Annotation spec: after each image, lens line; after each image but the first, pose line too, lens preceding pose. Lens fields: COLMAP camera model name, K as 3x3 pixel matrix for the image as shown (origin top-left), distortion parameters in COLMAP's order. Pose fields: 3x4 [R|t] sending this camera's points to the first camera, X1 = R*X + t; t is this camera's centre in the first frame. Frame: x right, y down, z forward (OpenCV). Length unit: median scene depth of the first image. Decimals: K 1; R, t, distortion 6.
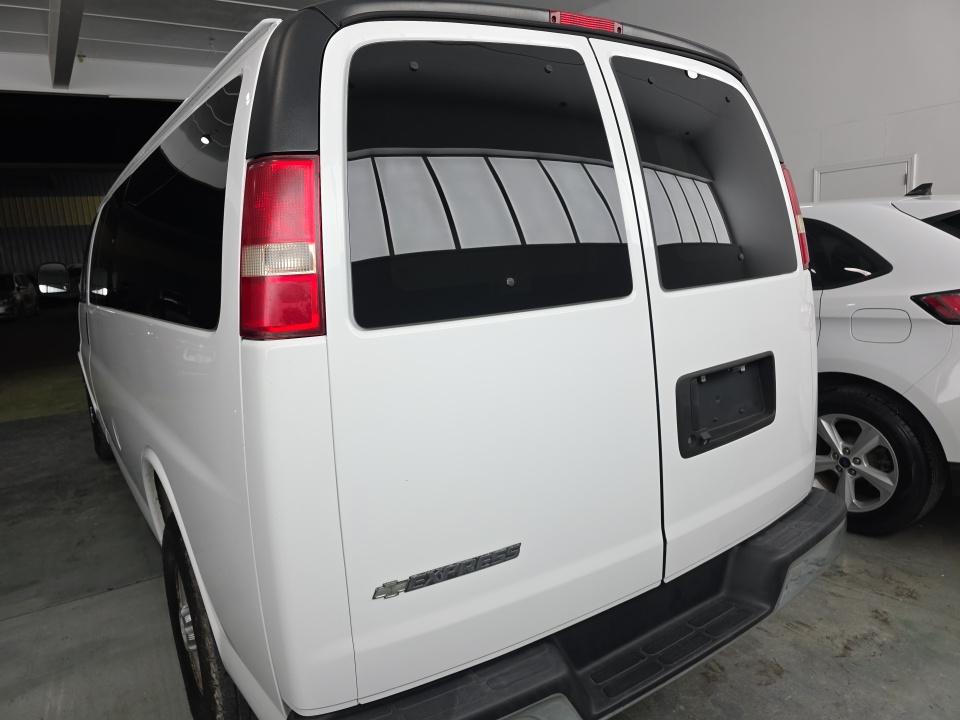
lens RADIAL K [[630.7, 0, 477.5], [0, 630.7, 353.9], [0, 0, 1]] dist [0.048028, -0.040274]
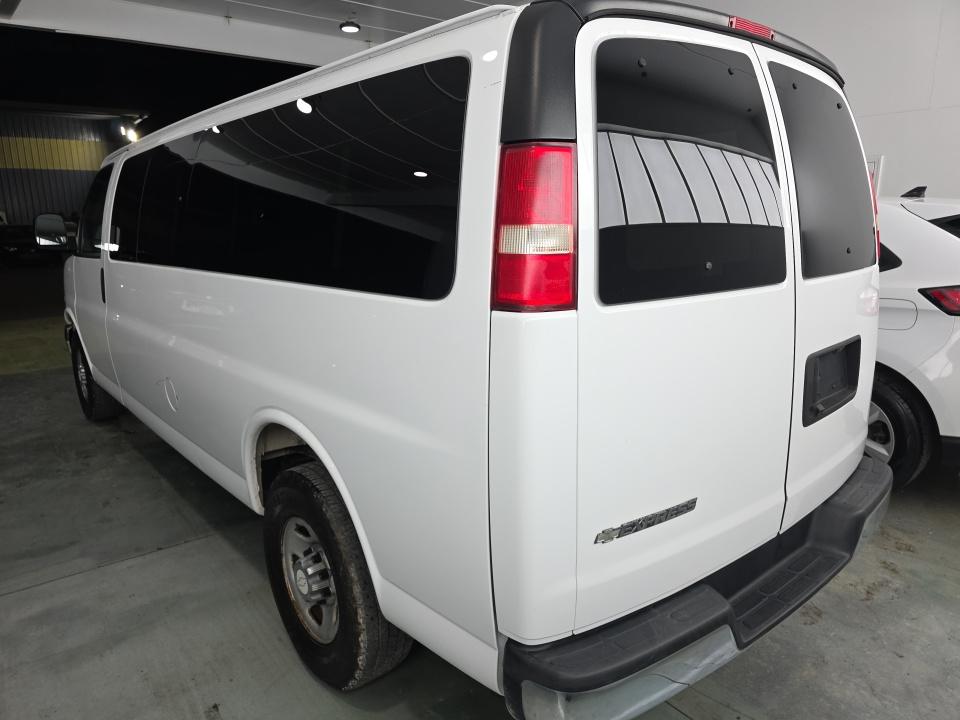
lens RADIAL K [[629.3, 0, 480.0], [0, 629.3, 360.0], [0, 0, 1]] dist [0.044792, -0.035291]
pose [[0.992869, 0.029032, 0.115620, -0.300173], [-0.035265, 0.998012, 0.052232, 0.004323], [-0.113874, -0.055937, 0.991919, -0.045776]]
